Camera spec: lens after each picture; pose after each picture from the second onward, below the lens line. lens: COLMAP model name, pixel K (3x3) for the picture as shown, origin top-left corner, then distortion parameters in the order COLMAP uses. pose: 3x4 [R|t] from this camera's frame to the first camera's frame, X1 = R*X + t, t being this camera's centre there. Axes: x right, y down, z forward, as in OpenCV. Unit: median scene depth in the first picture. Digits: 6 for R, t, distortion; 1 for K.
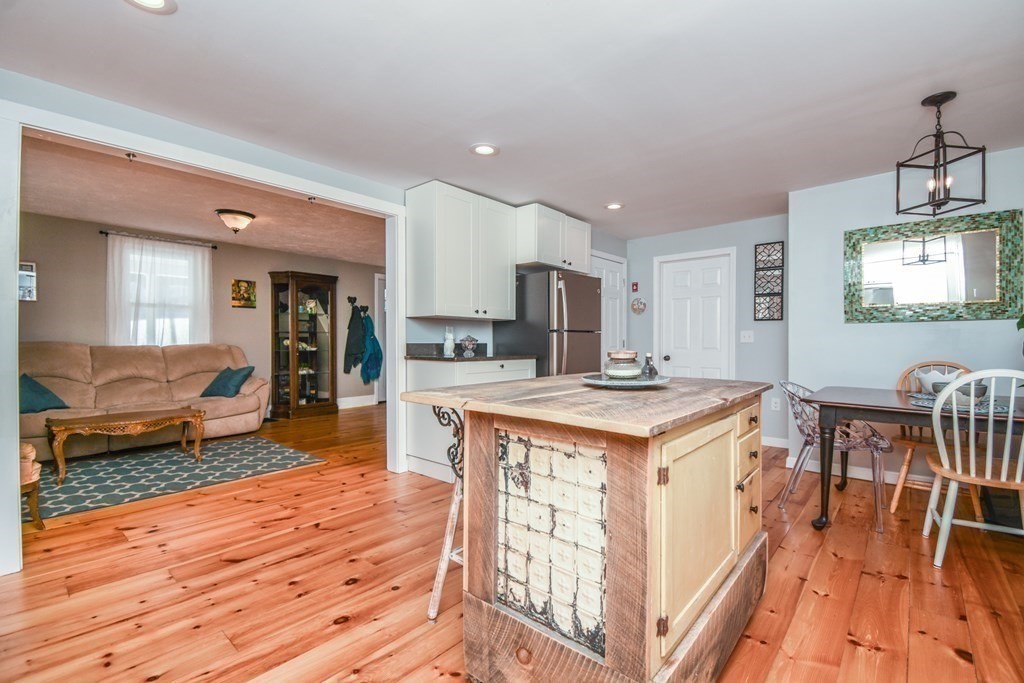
lens RADIAL K [[447.6, 0, 514.6], [0, 447.6, 350.0], [0, 0, 1]] dist [0.025768, -0.024957]
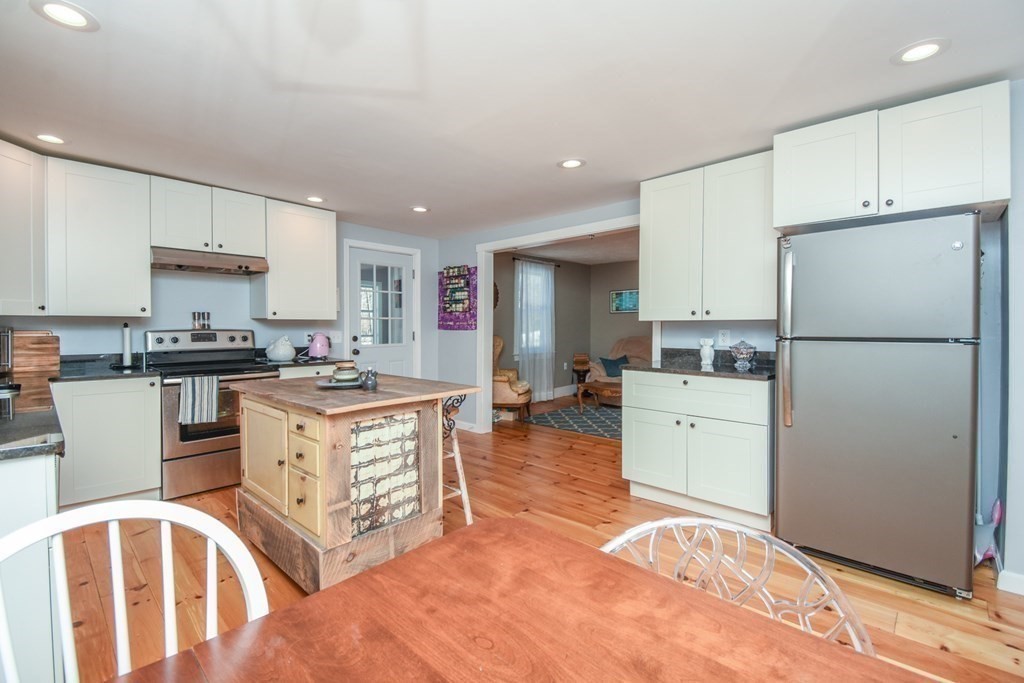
lens RADIAL K [[449.4, 0, 514.4], [0, 449.4, 334.0], [0, 0, 1]] dist [0.025328, -0.024285]
pose [[-0.045623, 0.015506, -0.998838, 0.623084], [-0.014031, 0.999771, 0.016161, -0.046068], [0.998860, 0.014752, -0.045395, 0.584887]]
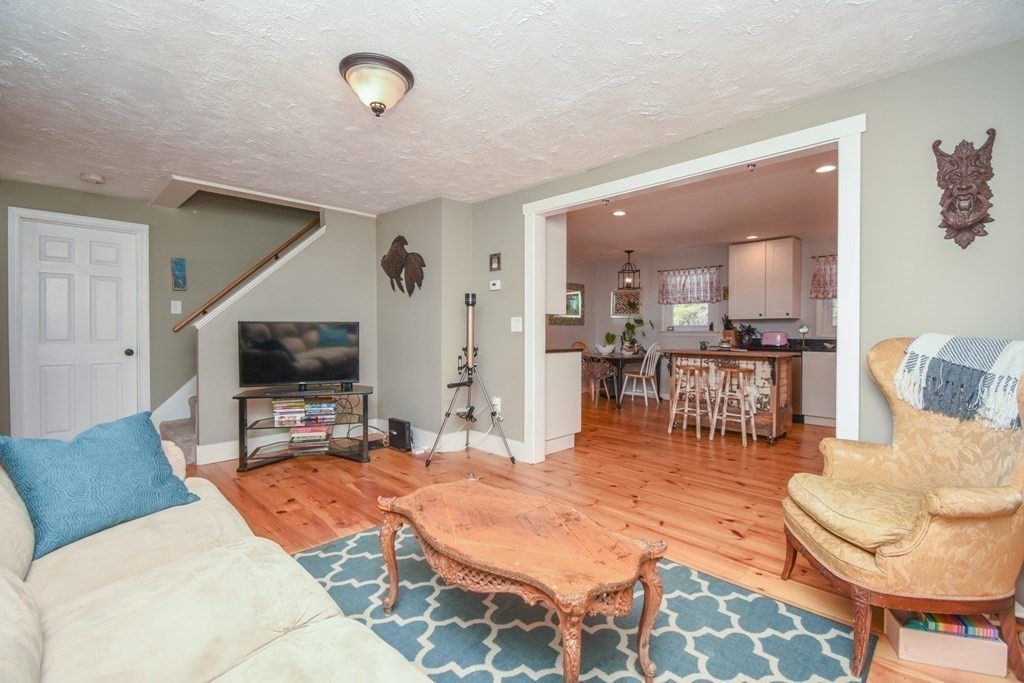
lens RADIAL K [[449.4, 0, 514.4], [0, 449.4, 334.0], [0, 0, 1]] dist [0.025328, -0.024285]
pose [[0.074002, -0.008362, 0.997223, -1.062999], [0.009925, 0.999921, 0.007648, -0.027471], [-0.997209, 0.009331, 0.074079, 0.795193]]
